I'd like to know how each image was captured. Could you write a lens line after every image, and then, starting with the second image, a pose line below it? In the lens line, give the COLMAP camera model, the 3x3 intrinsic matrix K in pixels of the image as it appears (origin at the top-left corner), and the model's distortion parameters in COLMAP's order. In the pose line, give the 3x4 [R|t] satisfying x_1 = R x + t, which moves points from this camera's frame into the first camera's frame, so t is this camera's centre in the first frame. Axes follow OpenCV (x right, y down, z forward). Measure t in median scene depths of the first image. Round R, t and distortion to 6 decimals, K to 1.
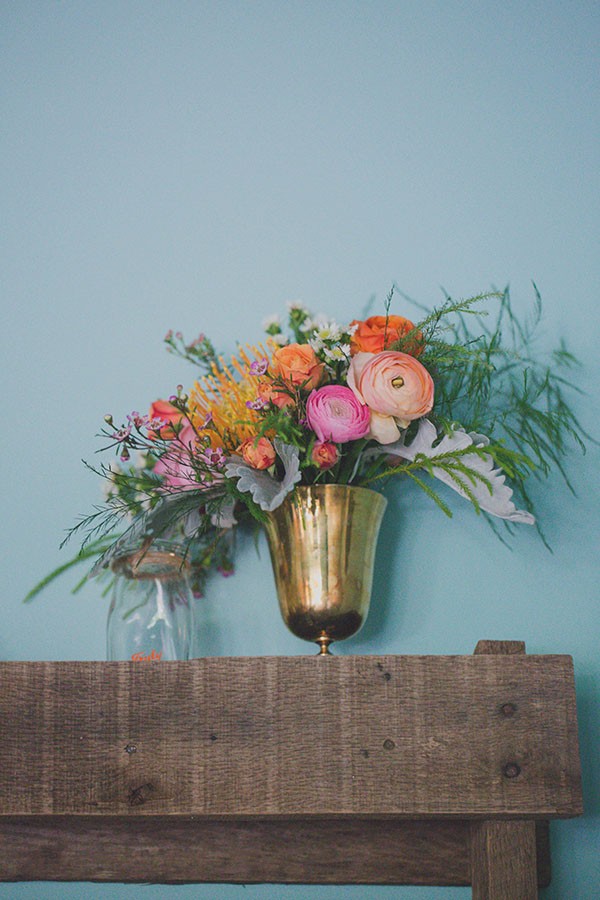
lens RADIAL K [[2647.6, 0, 300.0], [0, 2647.6, 450.0], [0, 0, 1]] dist [-0.053648, 1.144501]
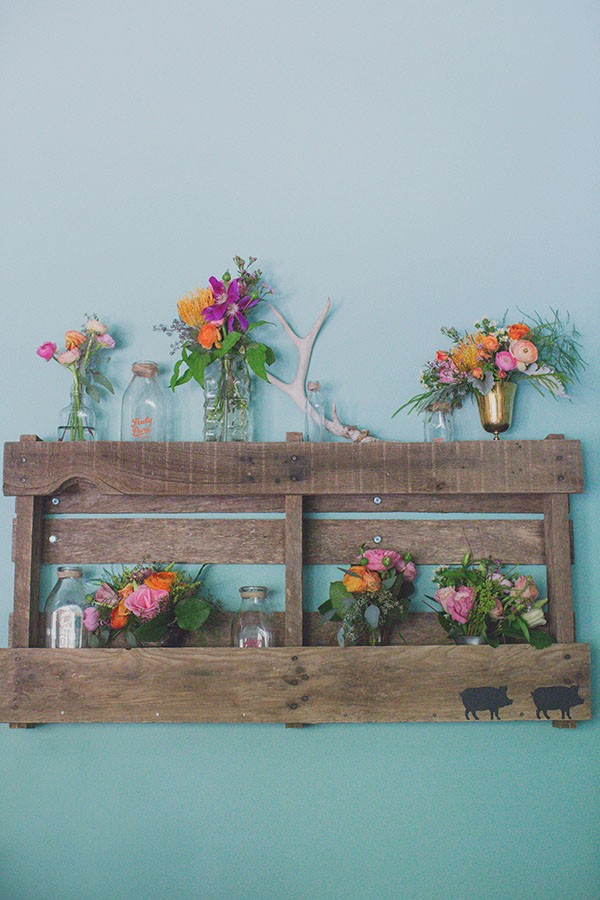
lens RADIAL K [[1298.9, 0, 300.0], [0, 1298.9, 450.0], [0, 0, 1]] dist [-0.164972, 0.041265]
pose [[0.998973, 0.000134, -0.045319, -0.151295], [0.006883, 0.987947, 0.154640, -0.141533], [0.044794, -0.154793, 0.986931, -0.471477]]
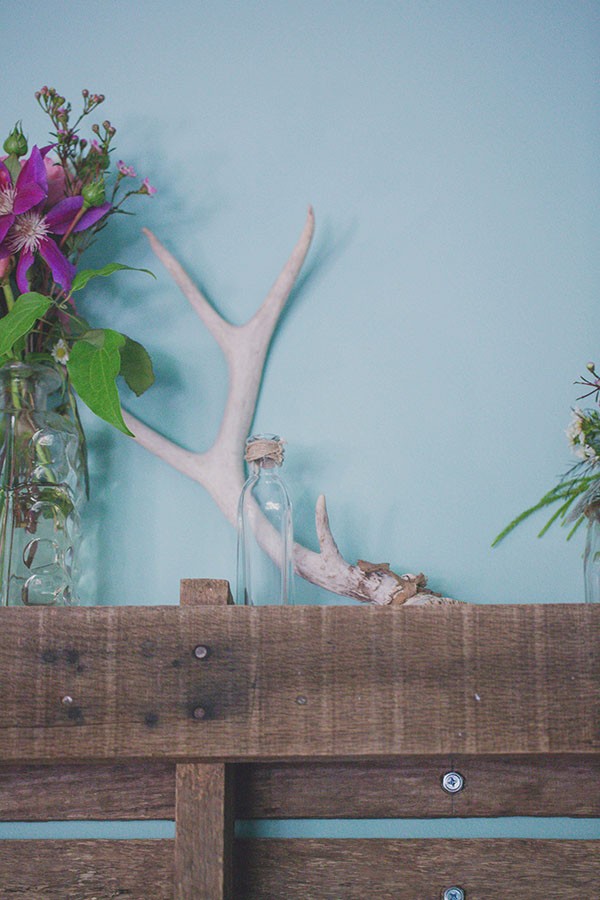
lens RADIAL K [[2647.6, 0, 300.0], [0, 2647.6, 450.0], [0, 0, 1]] dist [-0.053648, 1.144501]
pose [[0.996952, -0.014039, -0.076742, -0.106966], [0.015940, 0.999580, 0.024211, -0.006201], [0.076370, -0.025360, 0.996757, -0.029733]]
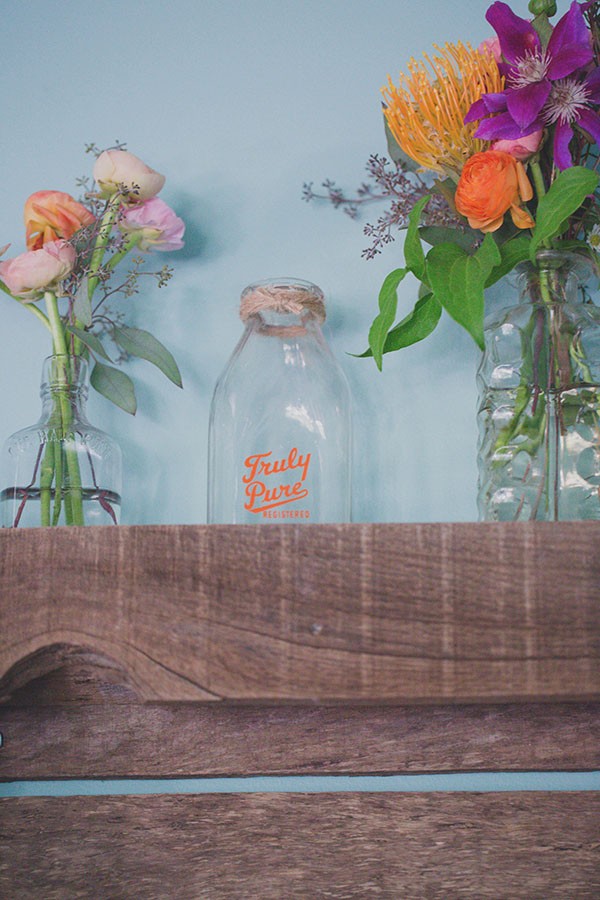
lens RADIAL K [[2647.6, 0, 300.0], [0, 2647.6, 450.0], [0, 0, 1]] dist [-0.053648, 1.144501]
pose [[0.992947, -0.023906, -0.116125, -0.286068], [0.025812, 0.999555, 0.014936, 0.037951], [0.115716, -0.017828, 0.993122, 0.083666]]
